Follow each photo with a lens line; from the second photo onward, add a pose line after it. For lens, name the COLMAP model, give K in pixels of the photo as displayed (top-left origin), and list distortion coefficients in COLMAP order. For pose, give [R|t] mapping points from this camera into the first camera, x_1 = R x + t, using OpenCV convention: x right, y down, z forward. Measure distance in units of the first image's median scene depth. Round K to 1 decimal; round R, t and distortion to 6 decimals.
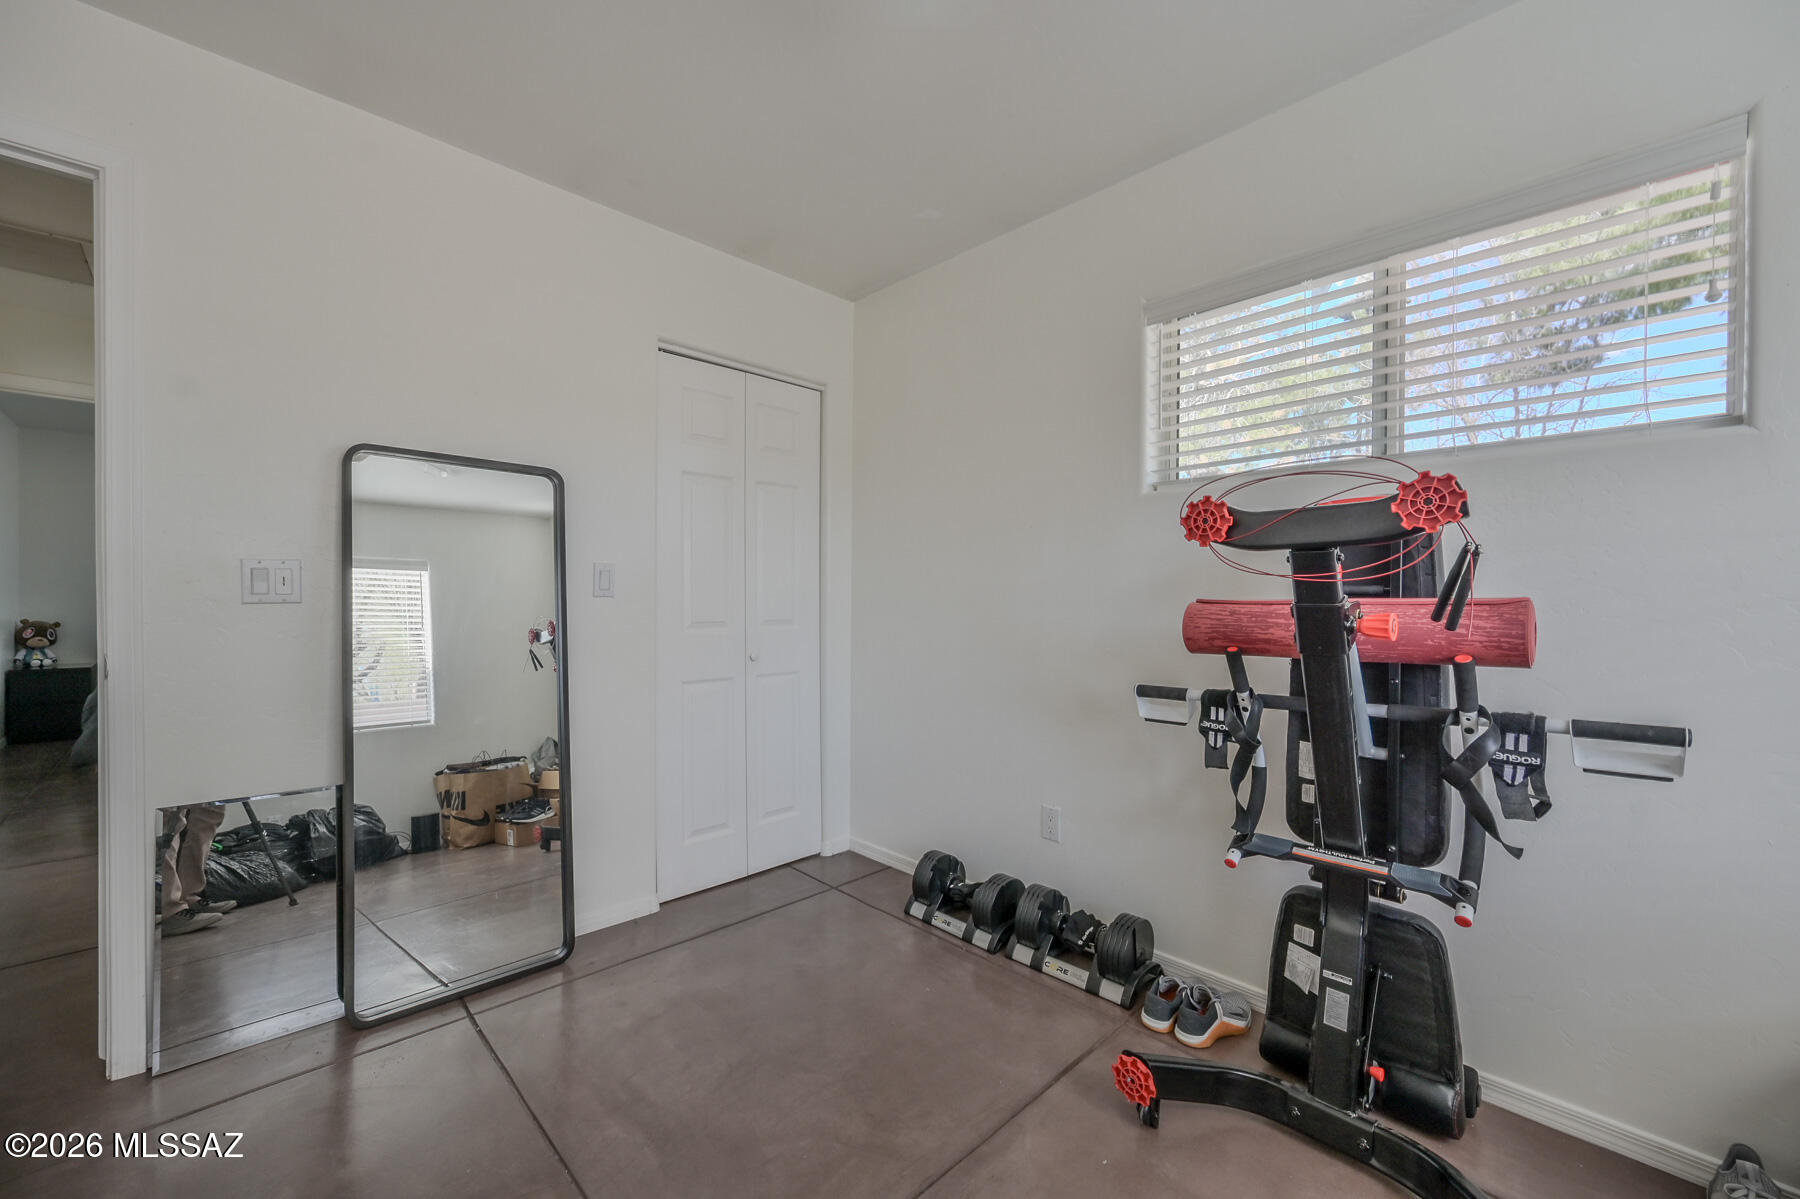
lens RADIAL K [[707.5, 0, 898.8], [0, 707.5, 605.1], [0, 0, 1]] dist [-0.002018, -0.000106]
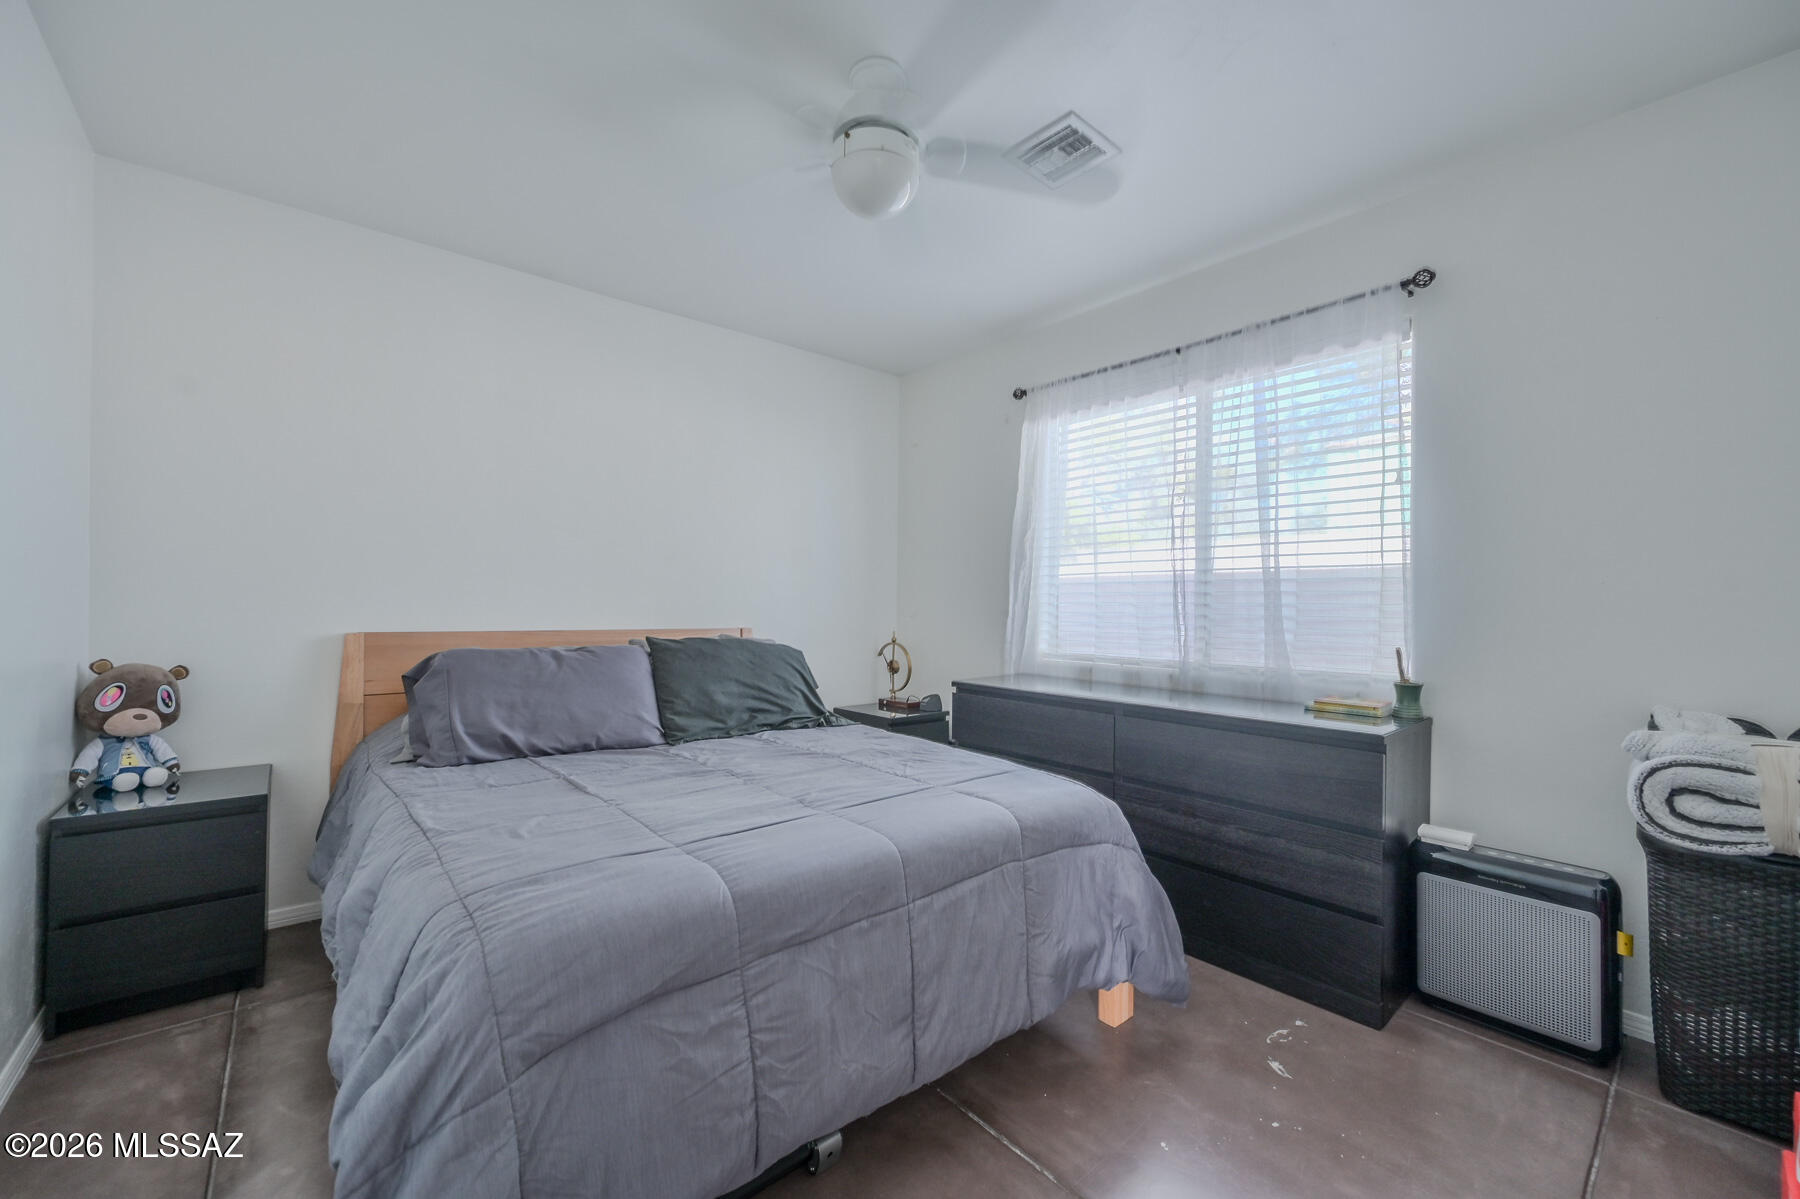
lens RADIAL K [[707.5, 0, 901.1], [0, 707.5, 597.9], [0, 0, 1]] dist [-0.002018, -0.000106]
pose [[0.998663, 0.001816, -0.051652, -0.798202], [-0.002626, 0.999875, -0.015623, -0.008471], [0.051617, 0.015737, 0.998543, 0.648957]]
